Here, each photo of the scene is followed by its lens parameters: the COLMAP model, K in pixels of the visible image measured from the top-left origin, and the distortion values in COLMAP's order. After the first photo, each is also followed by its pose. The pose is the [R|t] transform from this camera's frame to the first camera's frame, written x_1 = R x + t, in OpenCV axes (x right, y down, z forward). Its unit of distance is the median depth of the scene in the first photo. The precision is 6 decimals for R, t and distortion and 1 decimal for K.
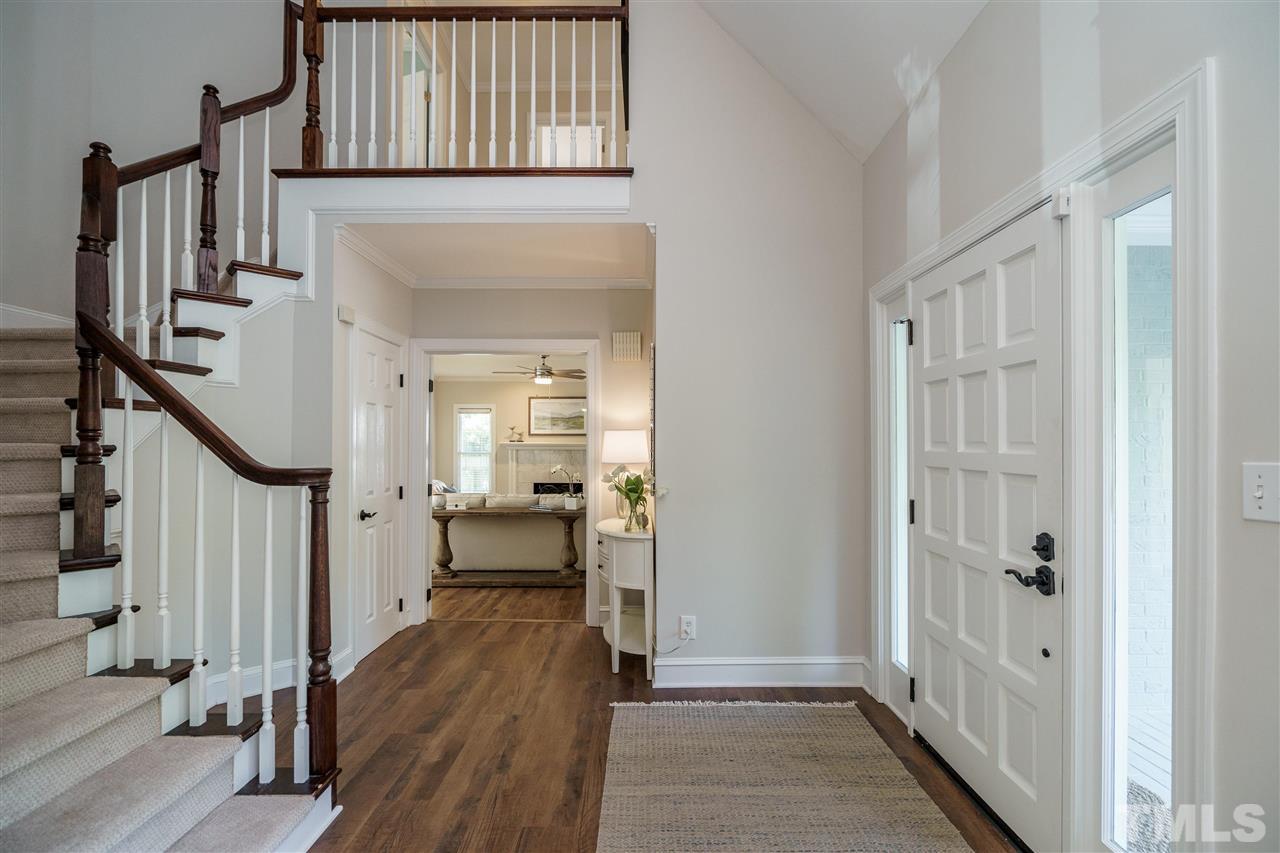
lens RADIAL K [[587.1, 0, 629.6], [0, 587.1, 443.4], [0, 0, 1]] dist [-0.003283, -0.001013]
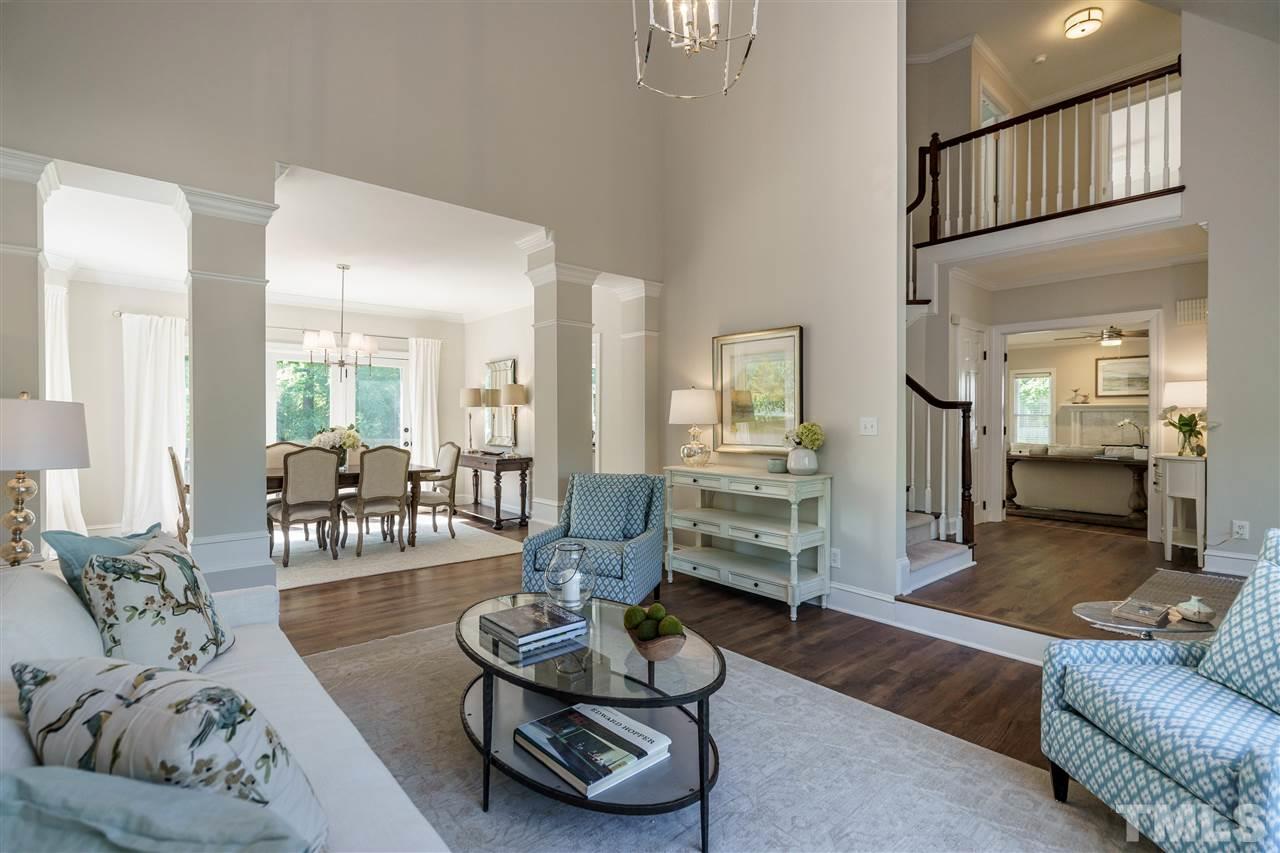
lens RADIAL K [[587.1, 0, 636.5], [0, 587.1, 424.7], [0, 0, 1]] dist [-0.003283, -0.001013]
pose [[0.667025, 0.005158, -0.745017, 0.086136], [0.005473, 0.999915, 0.011823, 0.030207], [0.745015, -0.011963, 0.666941, -0.427885]]
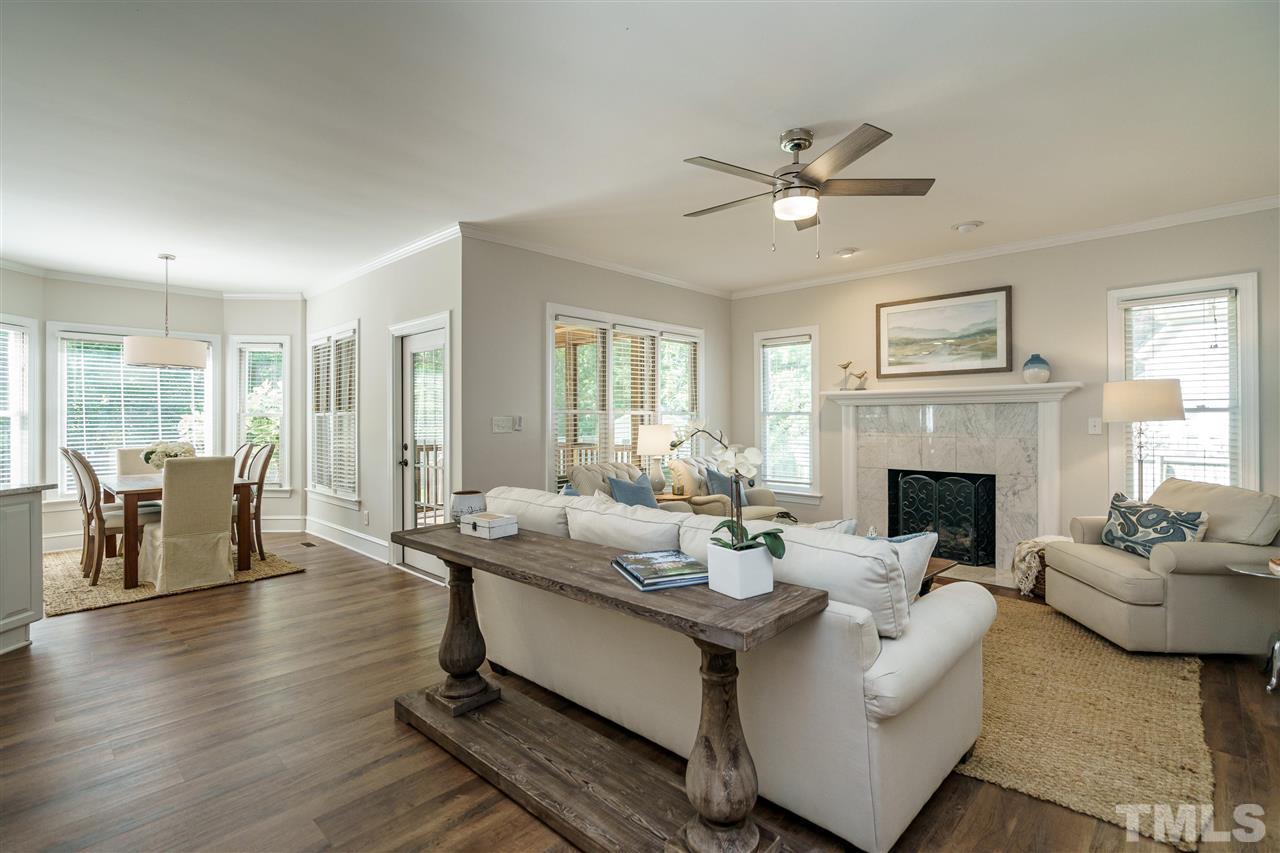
lens RADIAL K [[587.1, 0, 648.9], [0, 587.1, 421.0], [0, 0, 1]] dist [-0.003283, -0.001013]
pose [[0.740952, -0.003181, -0.671550, 0.051082], [0.007358, 0.999967, 0.003382, 0.038122], [0.671518, -0.007447, 0.740951, 0.825139]]
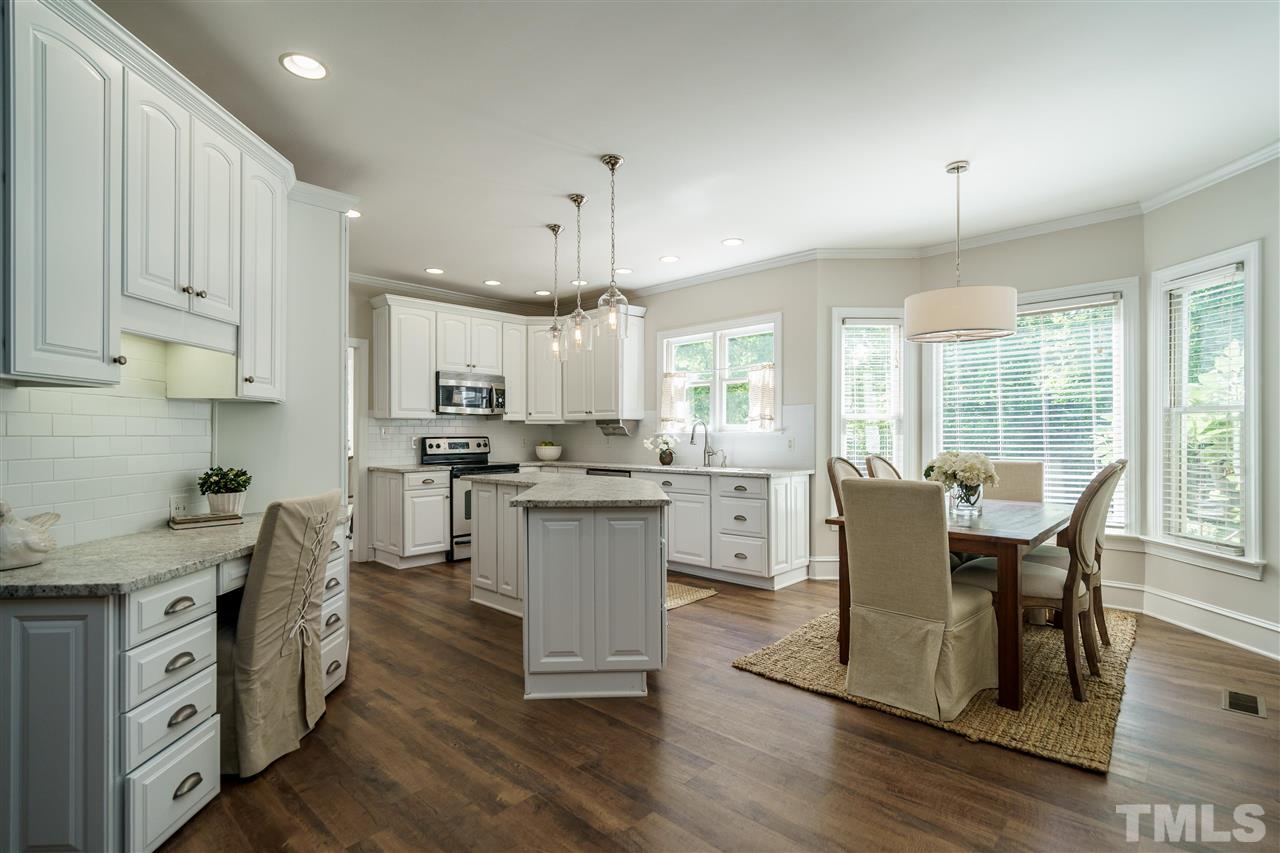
lens RADIAL K [[626.2, 0, 643.6], [0, 626.2, 425.4], [0, 0, 1]] dist [-0.004900, 0.000923]
pose [[-0.684453, -0.010607, -0.728980, -0.401333], [0.005802, 0.999783, -0.019995, 0.049712], [0.729034, -0.017915, -0.684243, 1.166346]]
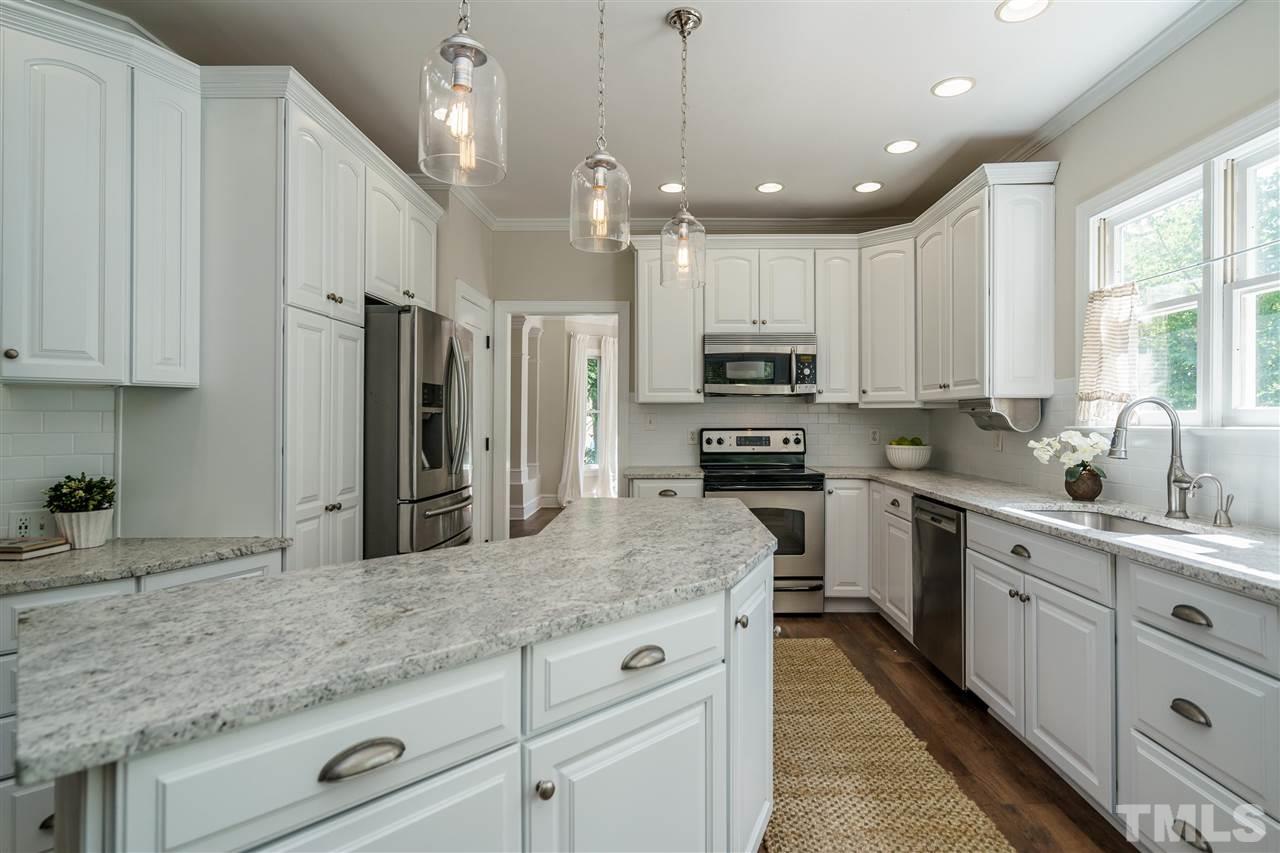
lens RADIAL K [[660.7, 0, 640.6], [0, 660.7, 410.5], [0, 0, 1]] dist [-0.000194, 0.000935]
pose [[-0.999888, -0.001963, 0.014856, -0.854498], [-0.002229, 0.999837, -0.017910, 0.039208], [-0.014819, -0.017941, -0.999729, 0.974502]]
